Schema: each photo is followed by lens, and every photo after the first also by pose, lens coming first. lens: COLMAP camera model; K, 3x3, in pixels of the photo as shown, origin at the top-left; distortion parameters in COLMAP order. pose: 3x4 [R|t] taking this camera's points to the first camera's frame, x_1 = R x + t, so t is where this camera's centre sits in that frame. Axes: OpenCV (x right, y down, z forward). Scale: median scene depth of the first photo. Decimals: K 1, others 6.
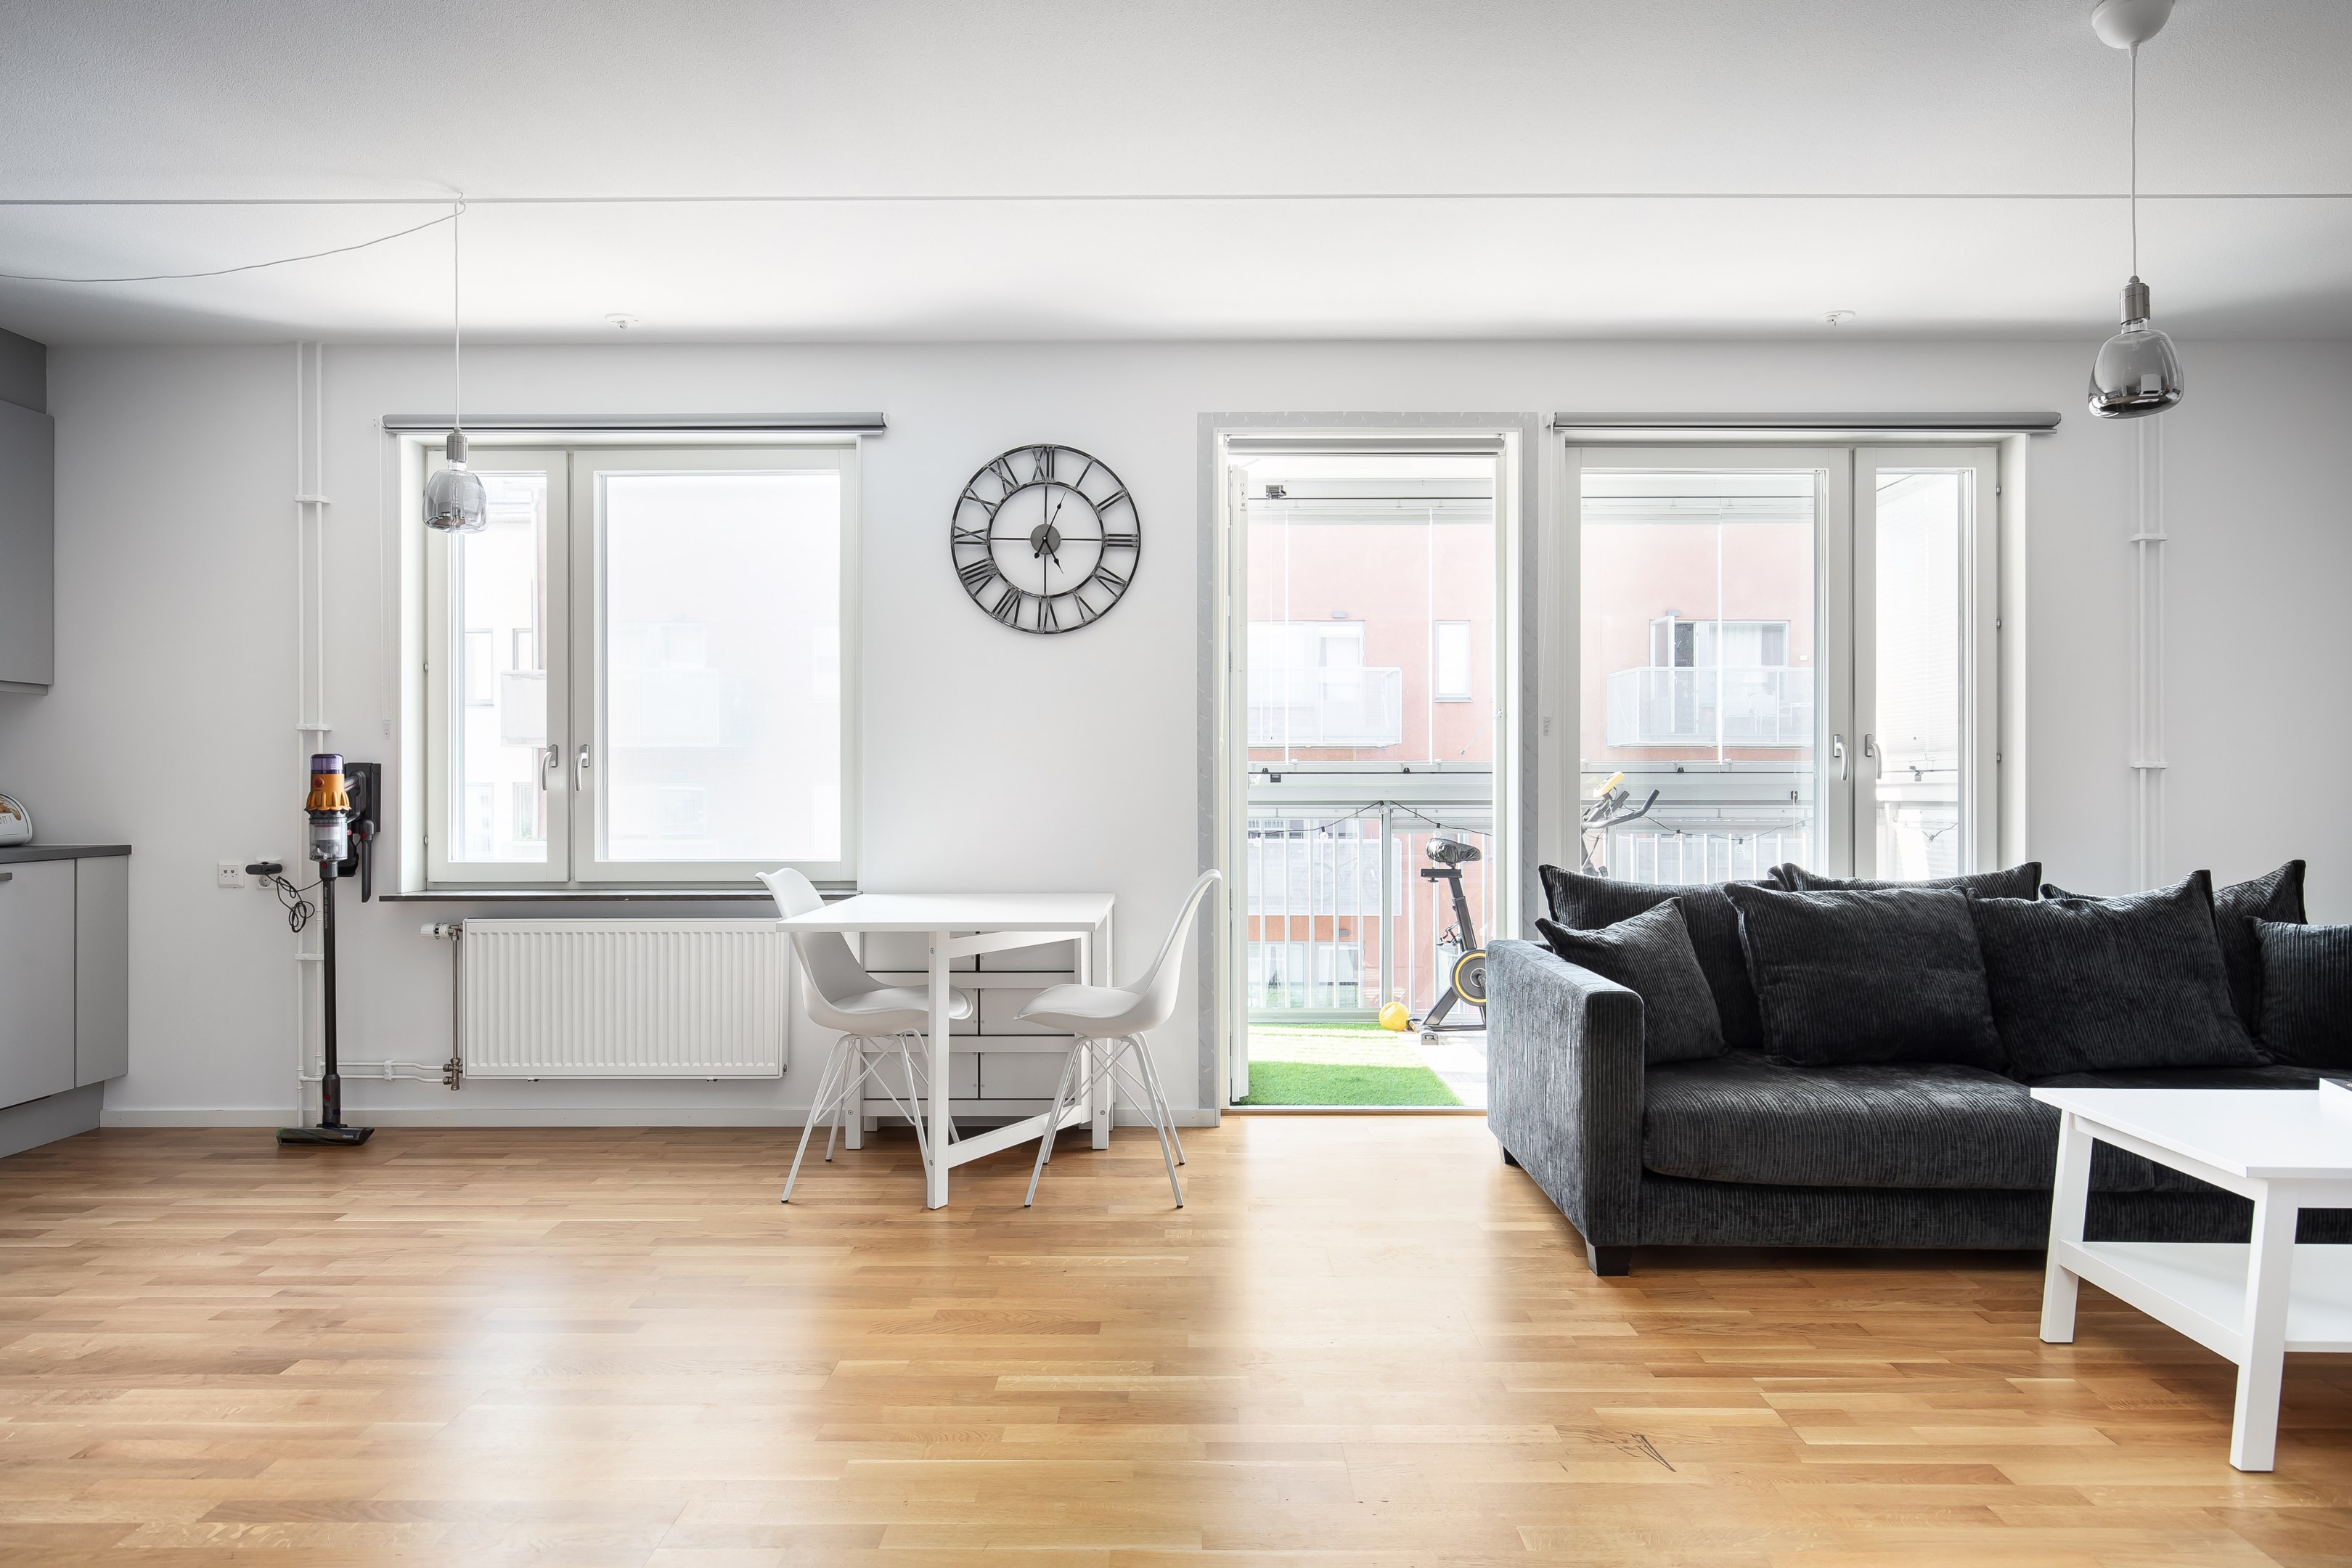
lens RADIAL K [[1346.6, 0, 1177.4], [0, 1346.6, 781.6], [0, 0, 1]] dist [-0.002279, -0.000859]
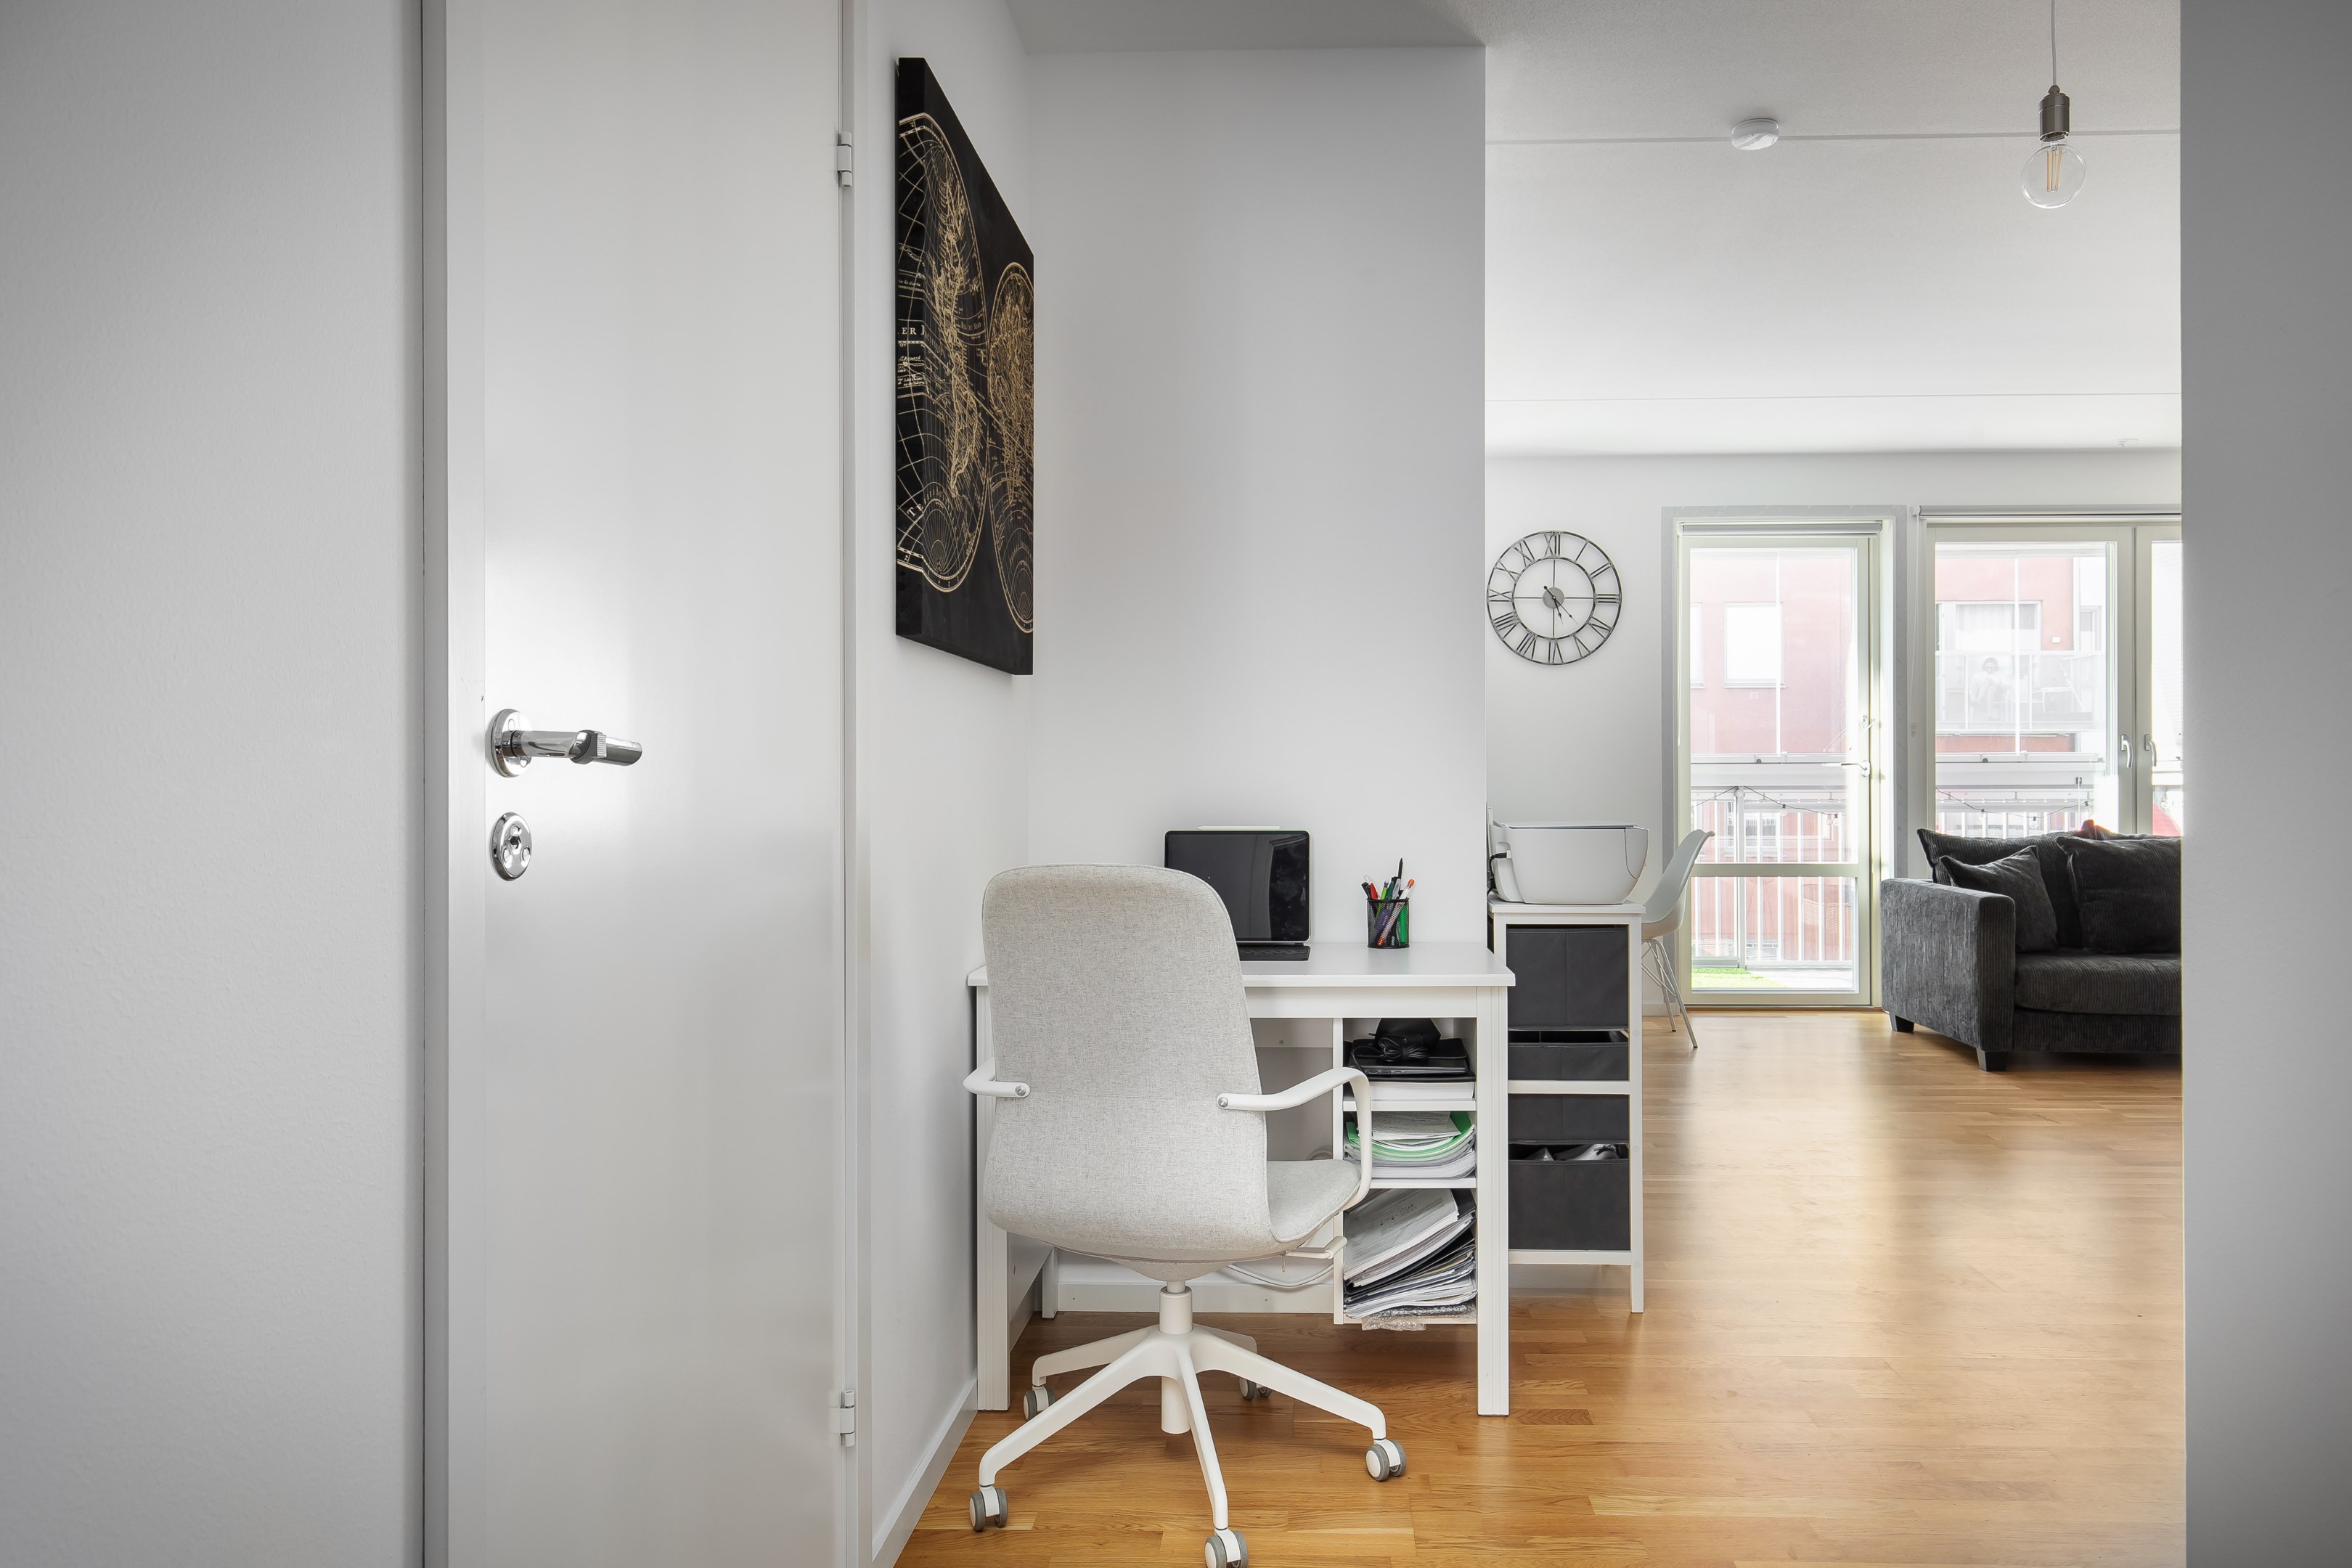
lens RADIAL K [[1542.5, 0, 1278.4], [0, 1542.5, 774.8], [0, 0, 1]] dist [0.000908, -0.000336]
pose [[0.999715, -0.002505, -0.023761, -0.391540], [0.002525, 0.999996, 0.000830, 0.003136], [0.023759, -0.000889, 0.999717, -0.696113]]
